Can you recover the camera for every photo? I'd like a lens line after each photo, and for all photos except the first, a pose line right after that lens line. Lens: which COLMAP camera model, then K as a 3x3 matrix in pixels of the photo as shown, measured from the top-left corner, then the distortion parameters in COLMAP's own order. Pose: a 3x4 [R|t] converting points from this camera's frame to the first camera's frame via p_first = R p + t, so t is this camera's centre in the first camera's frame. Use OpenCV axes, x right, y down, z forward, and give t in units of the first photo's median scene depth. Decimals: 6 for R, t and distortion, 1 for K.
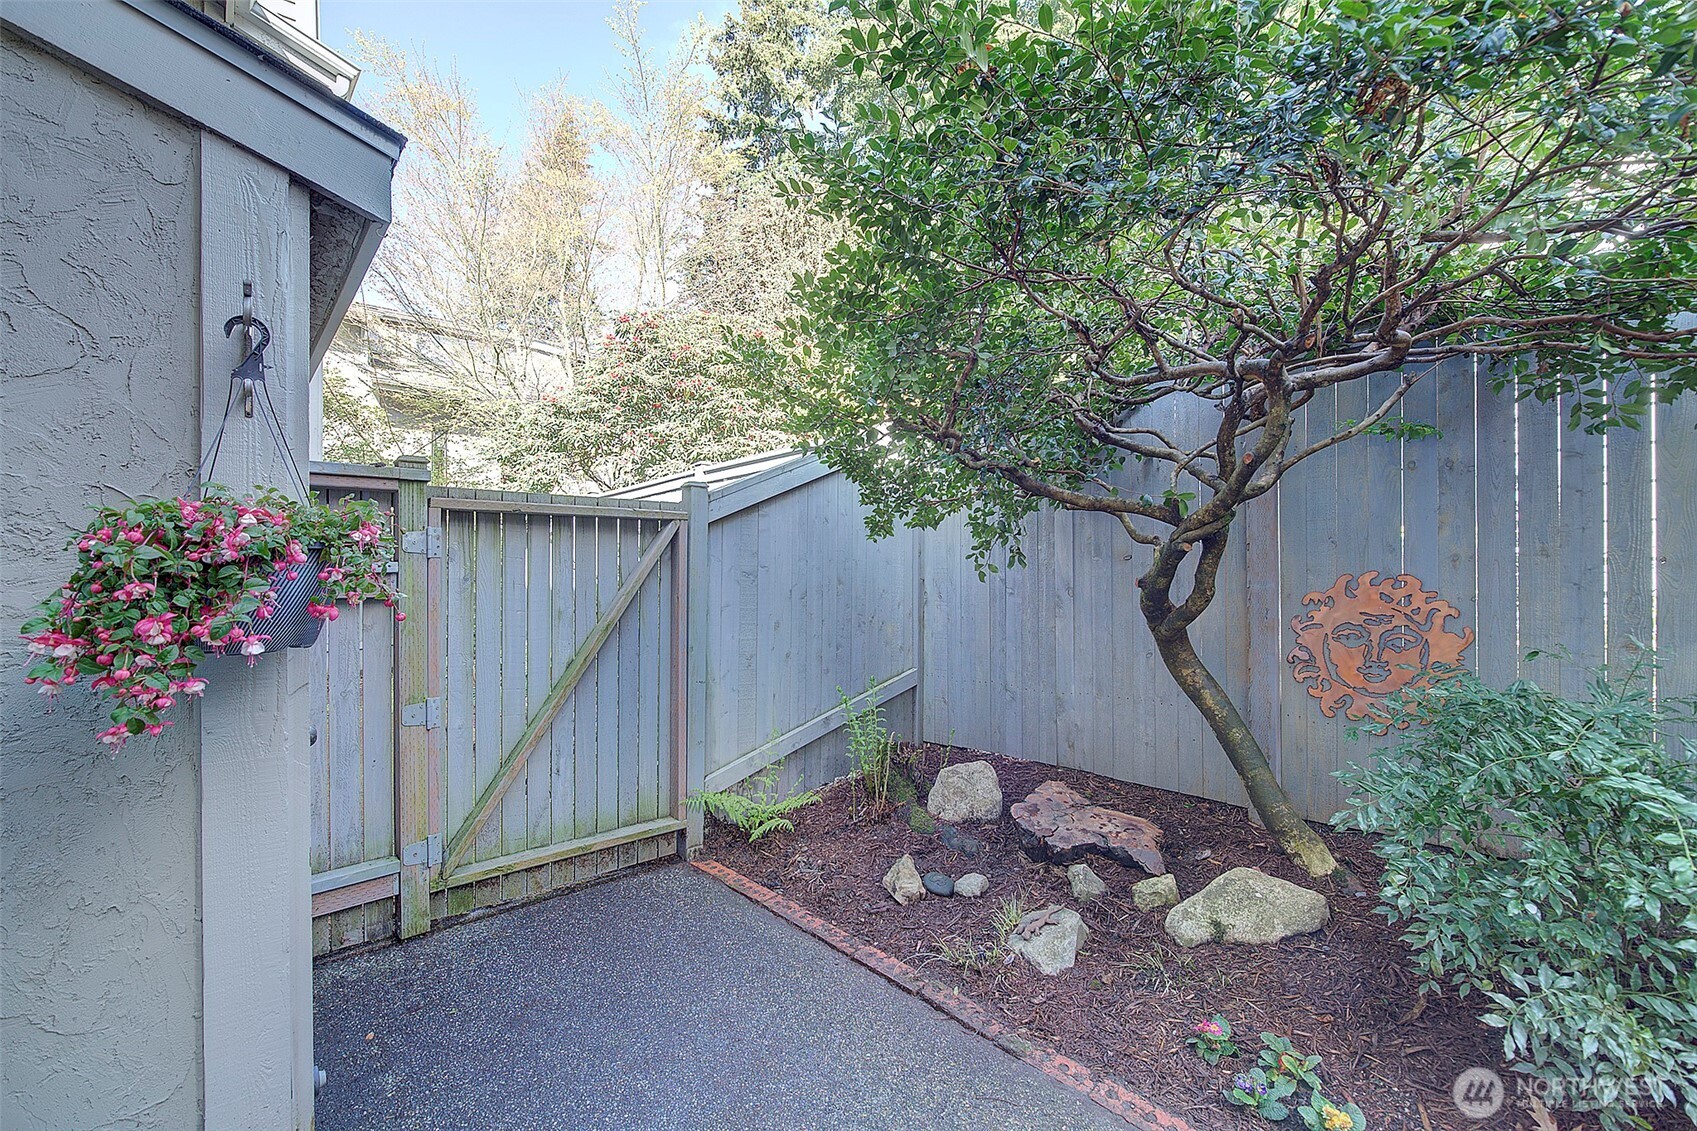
lens RADIAL K [[729.5, 0, 848.5], [0, 729.5, 565.5], [0, 0, 1]] dist [-0.004907, 0.000157]
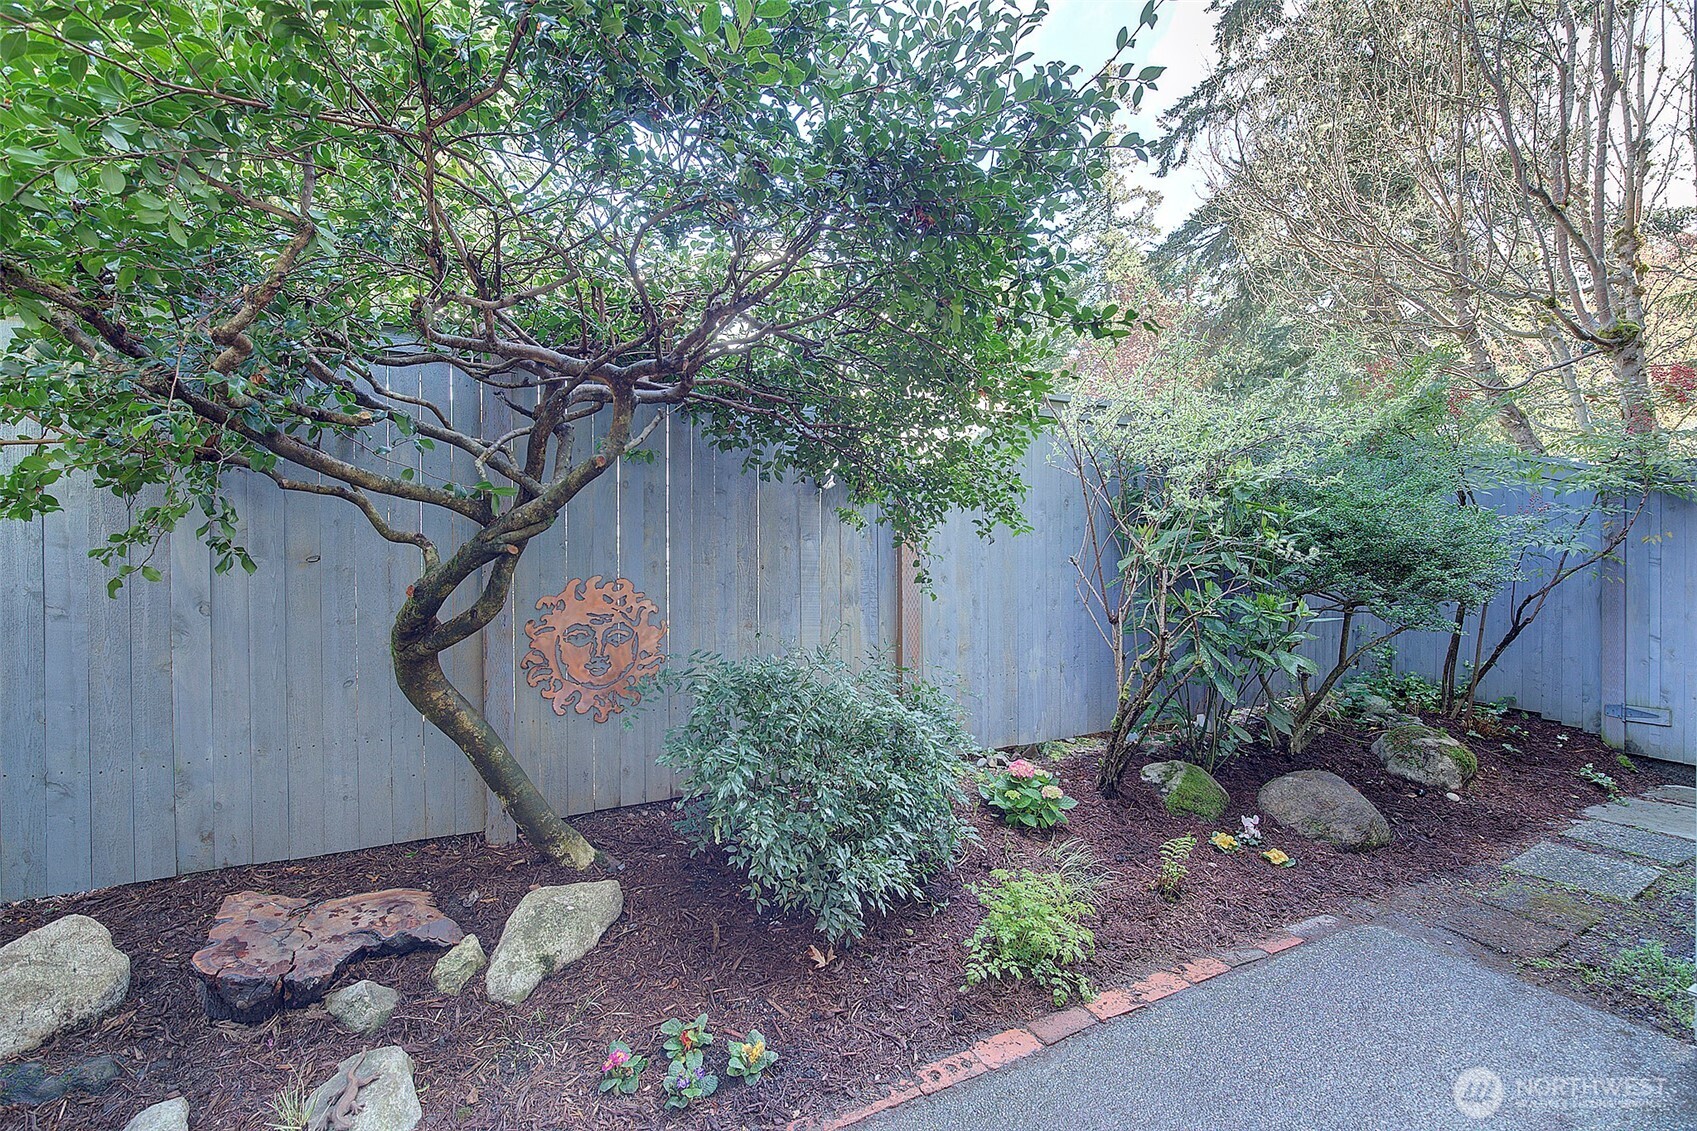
lens RADIAL K [[729.5, 0, 848.5], [0, 729.5, 565.5], [0, 0, 1]] dist [-0.004907, 0.000157]
pose [[0.256535, 0.009034, 0.966493, -0.249815], [-0.003475, 0.999958, -0.008425, 0.000498], [-0.966529, -0.001197, 0.256556, 0.336285]]
